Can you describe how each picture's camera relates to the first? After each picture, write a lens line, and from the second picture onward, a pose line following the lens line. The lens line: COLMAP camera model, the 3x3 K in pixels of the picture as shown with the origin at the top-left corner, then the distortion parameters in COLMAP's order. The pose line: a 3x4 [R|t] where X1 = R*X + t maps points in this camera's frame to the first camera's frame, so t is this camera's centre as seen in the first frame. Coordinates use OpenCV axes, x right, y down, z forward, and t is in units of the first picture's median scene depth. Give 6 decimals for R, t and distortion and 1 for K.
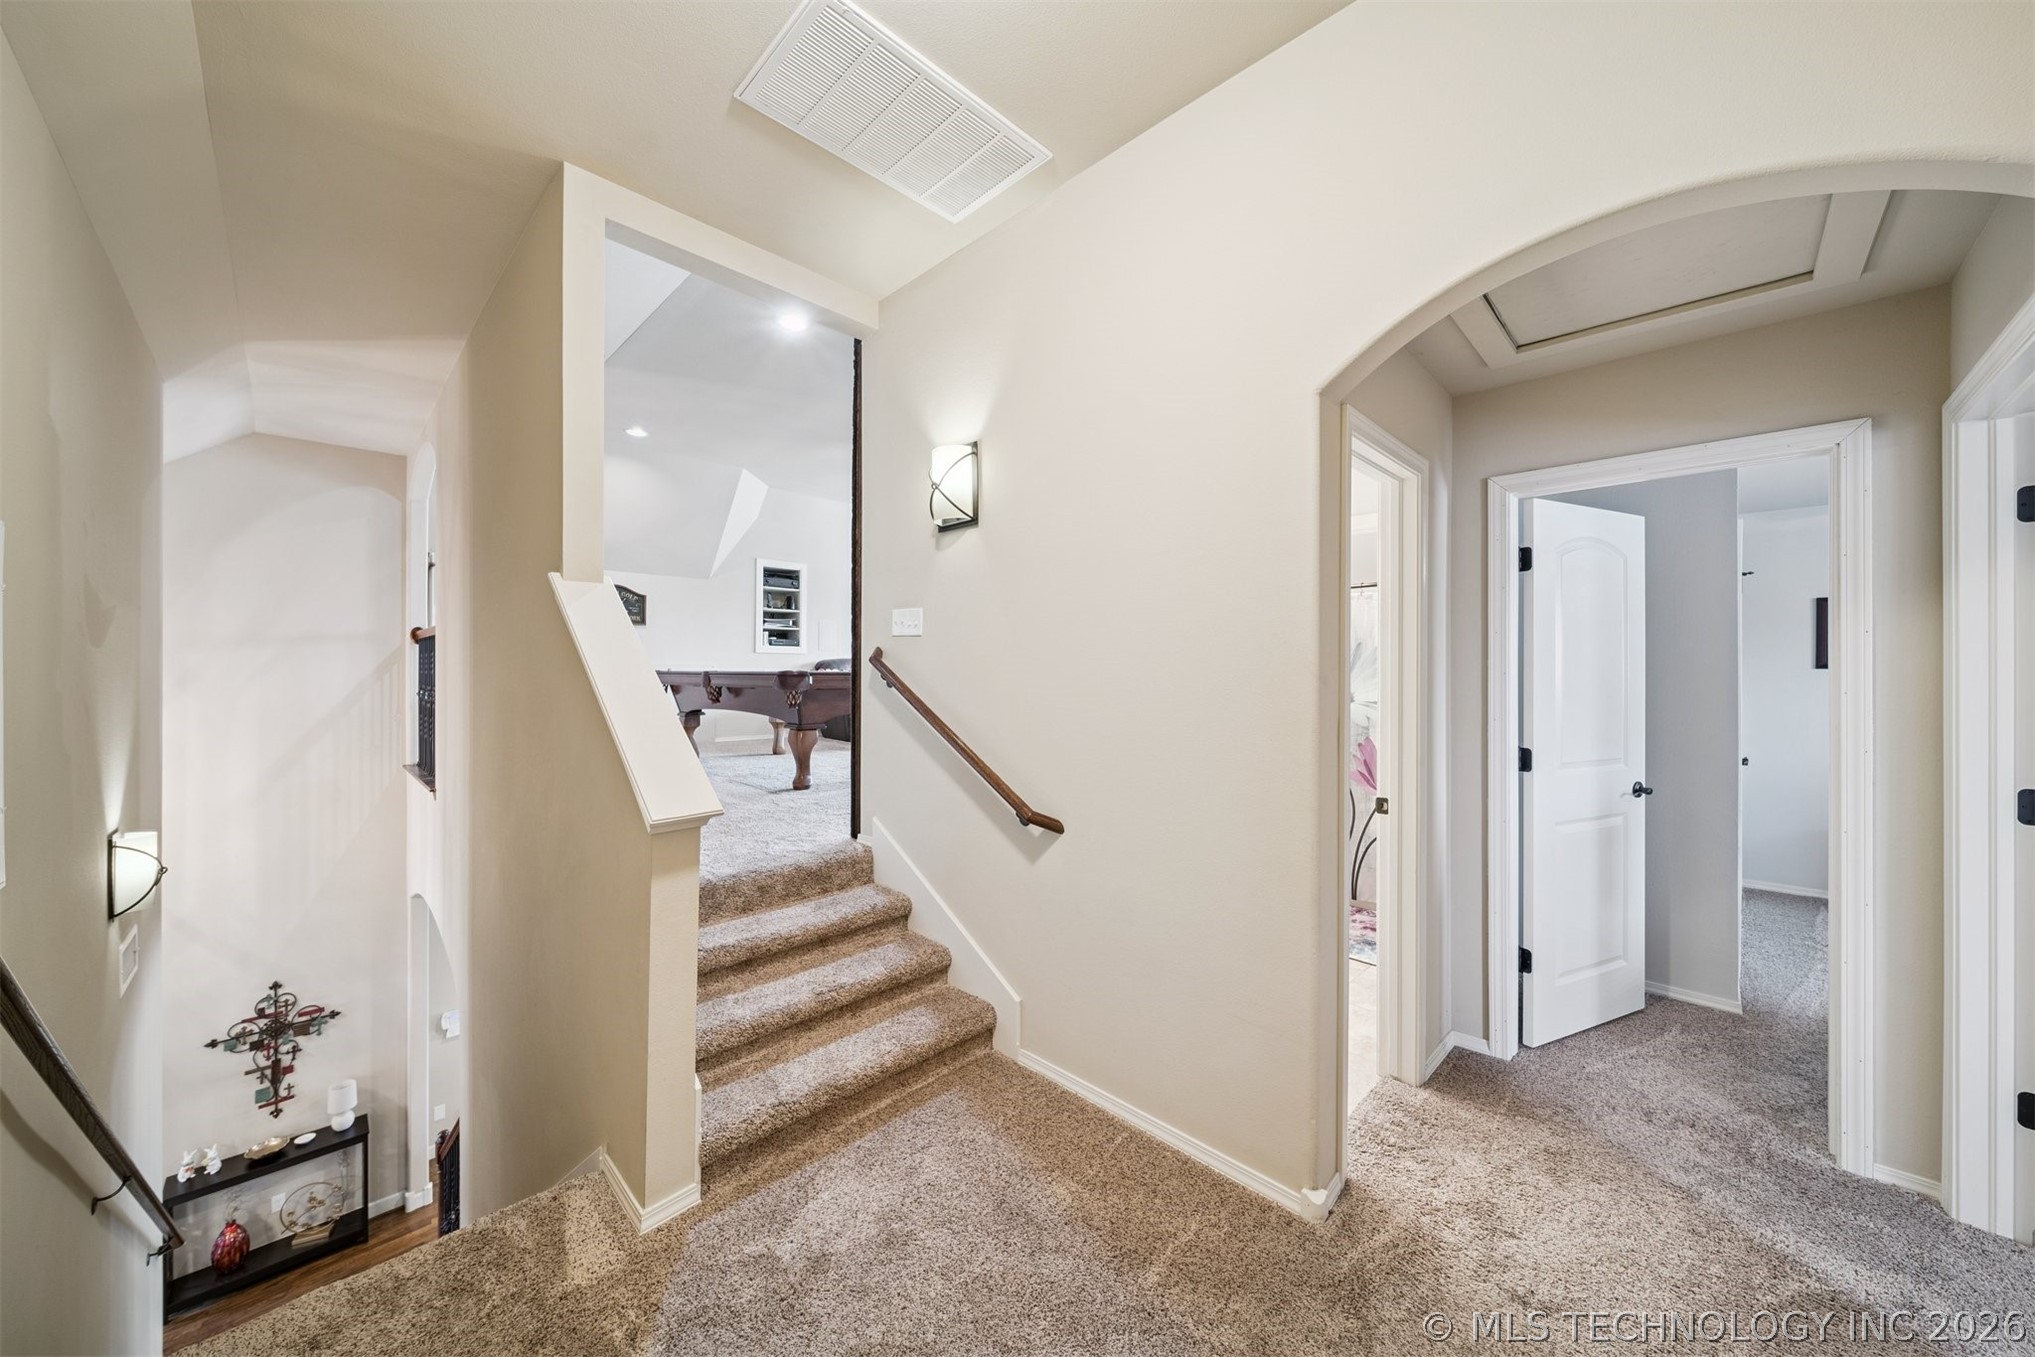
lens RADIAL K [[716.9, 0, 1002.1], [0, 716.9, 671.7], [0, 0, 1]] dist [-0.002202, -0.000354]
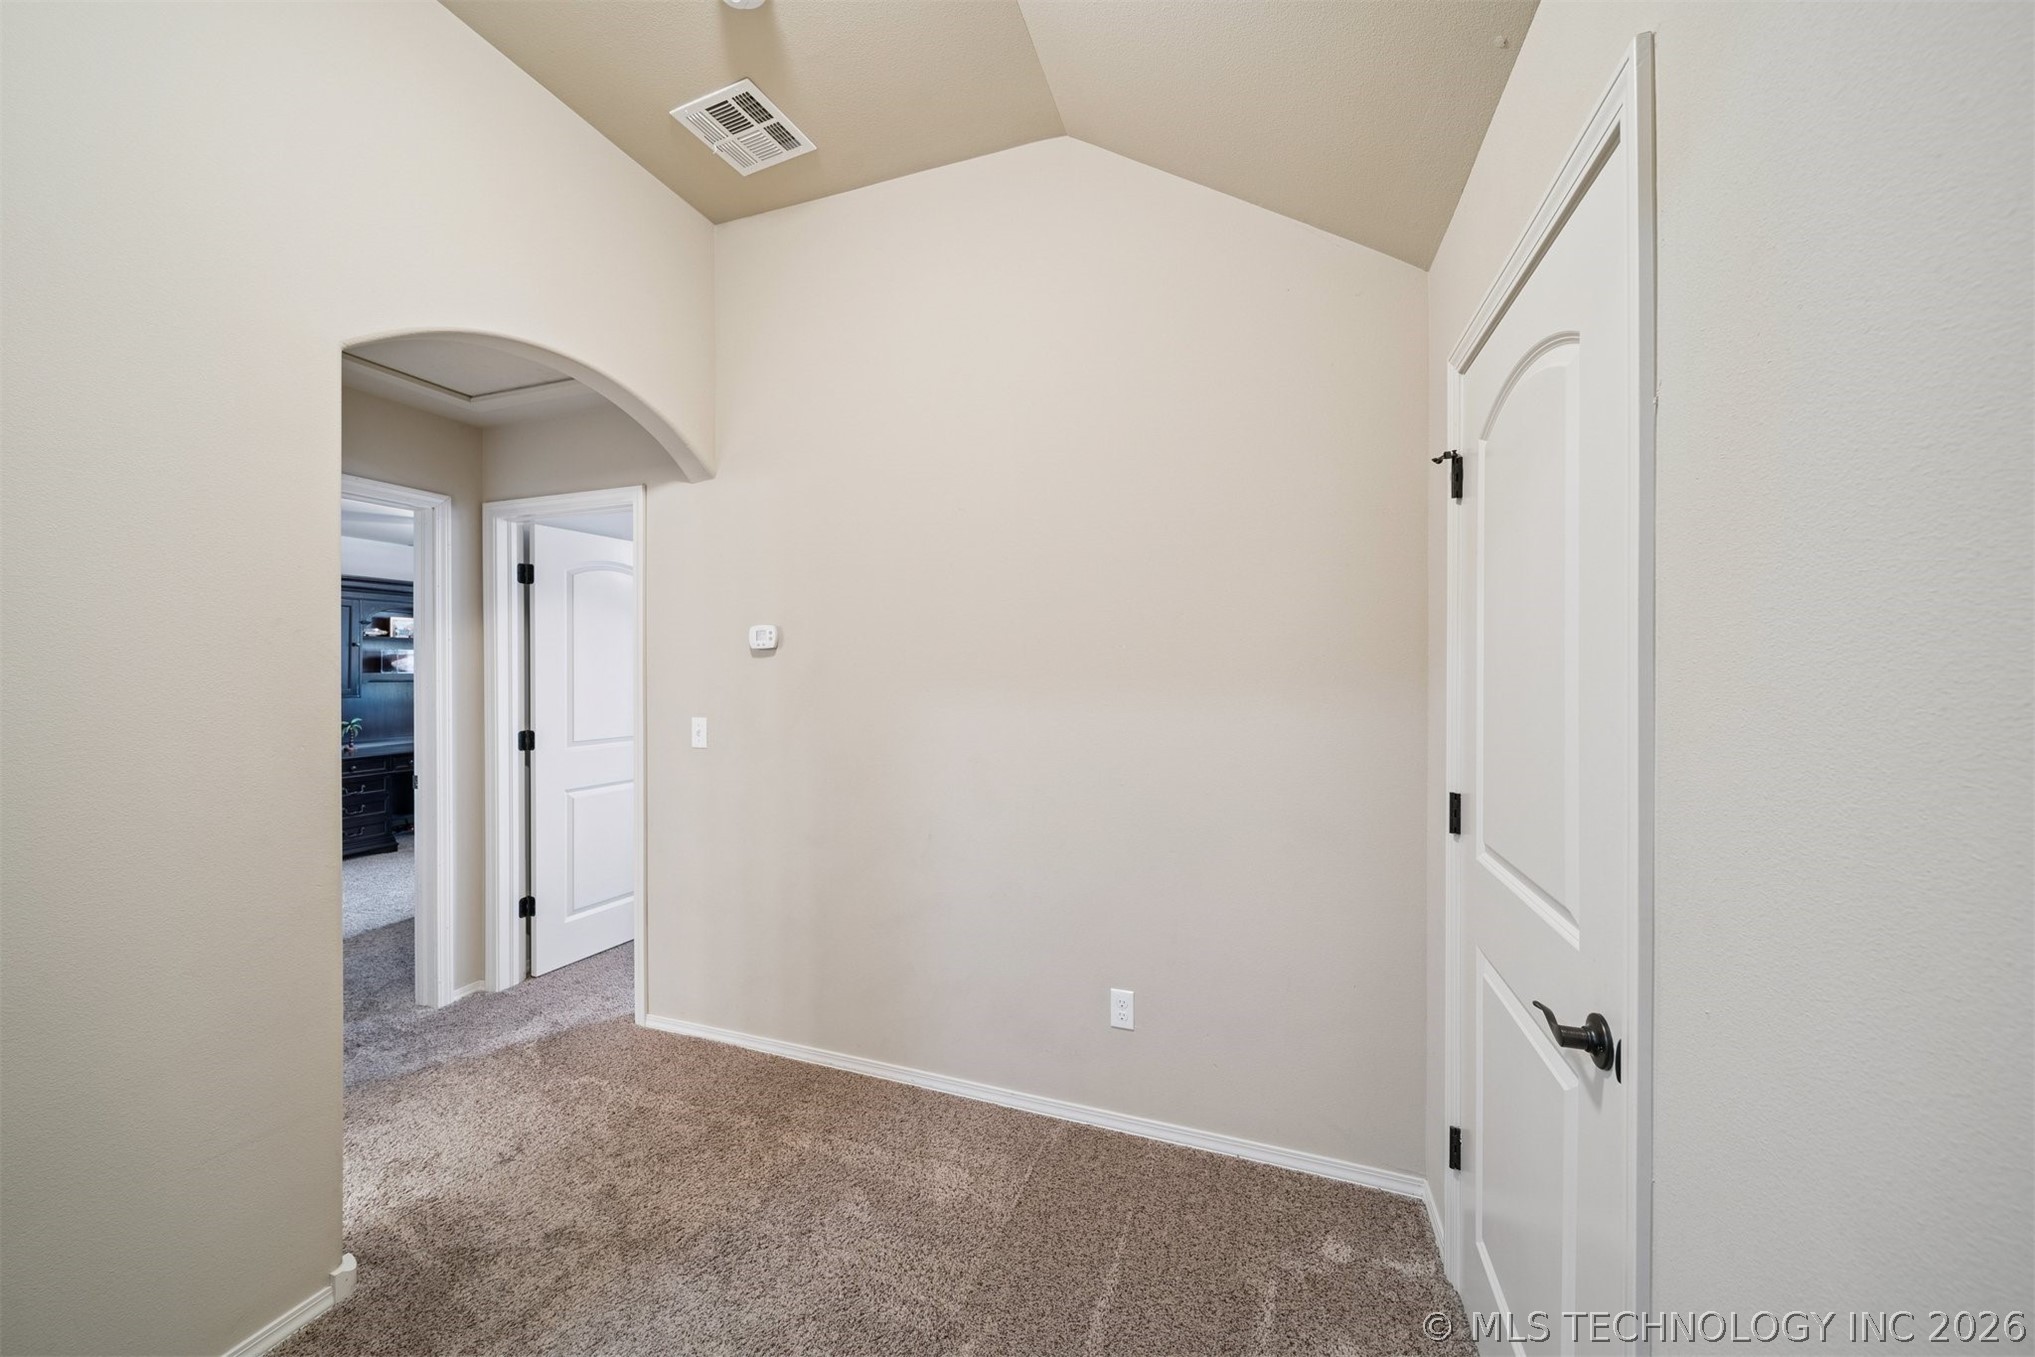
lens RADIAL K [[716.9, 0, 1002.1], [0, 716.9, 671.7], [0, 0, 1]] dist [-0.002202, -0.000354]
pose [[-0.432065, -0.008341, 0.901804, -0.693896], [-0.001160, 0.999962, 0.008694, -0.002607], [-0.901842, 0.002710, -0.432058, 0.654528]]
